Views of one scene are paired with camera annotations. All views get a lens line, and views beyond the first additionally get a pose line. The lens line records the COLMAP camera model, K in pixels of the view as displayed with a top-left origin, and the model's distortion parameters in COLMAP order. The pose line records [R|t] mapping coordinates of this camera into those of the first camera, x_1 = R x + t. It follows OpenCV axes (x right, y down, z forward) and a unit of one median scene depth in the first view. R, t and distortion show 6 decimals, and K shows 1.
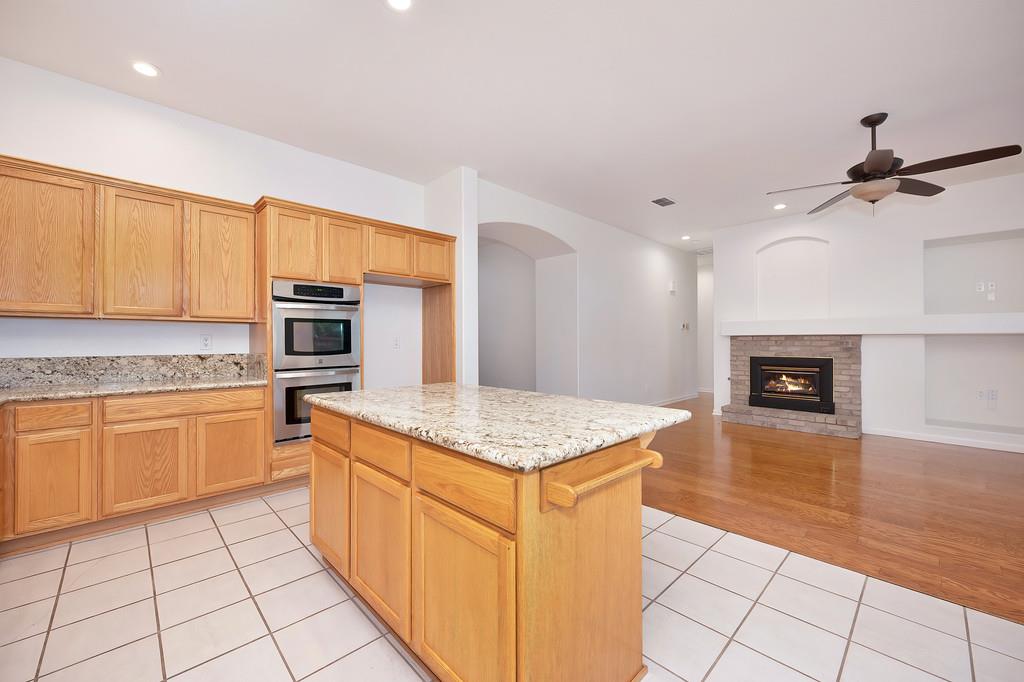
lens RADIAL K [[402.6, 0, 512.9], [0, 402.6, 341.0], [0, 0, 1]] dist [-0.000692, -0.000069]
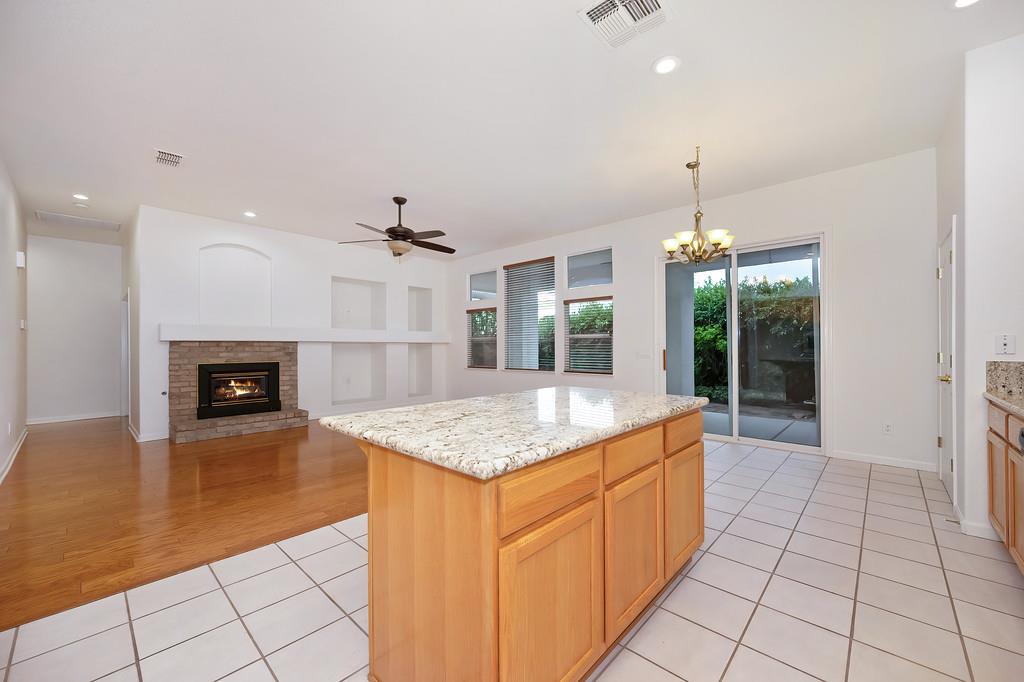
lens RADIAL K [[400.4, 0, 515.1], [0, 400.4, 344.9], [0, 0, 1]] dist [-0.000101, -0.000158]
pose [[-0.054065, 0.002625, 0.998534, -0.371372], [0.003519, 0.999991, -0.002438, -0.000197], [-0.998531, 0.003382, -0.054074, 0.381314]]
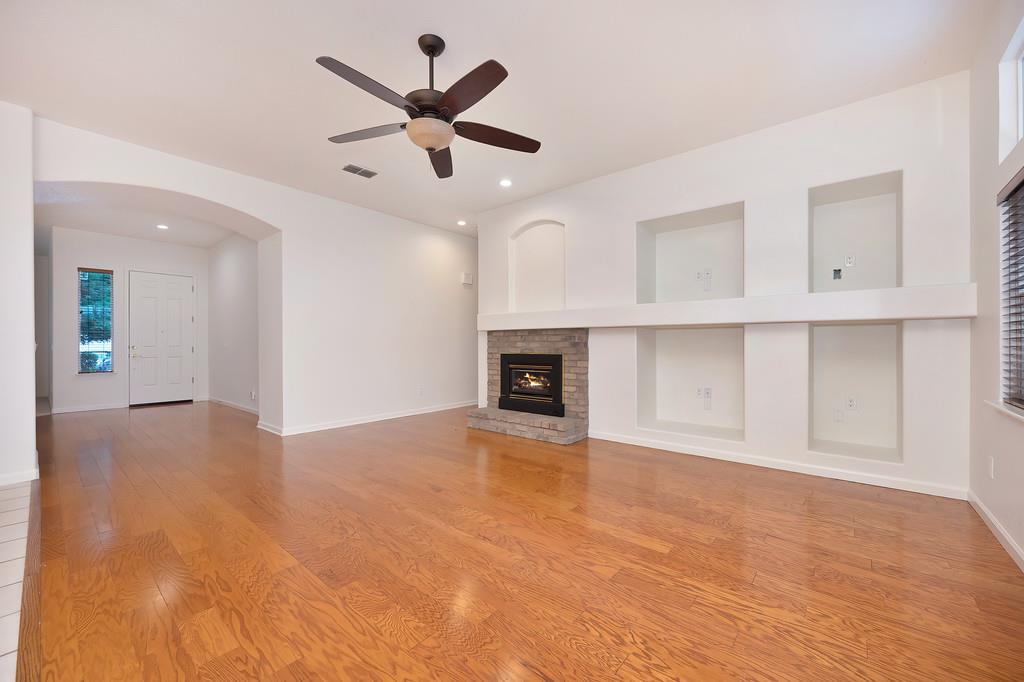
lens RADIAL K [[400.4, 0, 515.1], [0, 400.4, 344.9], [0, 0, 1]] dist [-0.000101, -0.000158]
pose [[0.994679, -0.003656, 0.102953, 0.585137], [0.003264, 0.999987, 0.003979, 0.016972], [-0.102967, -0.003622, 0.994678, 0.120549]]
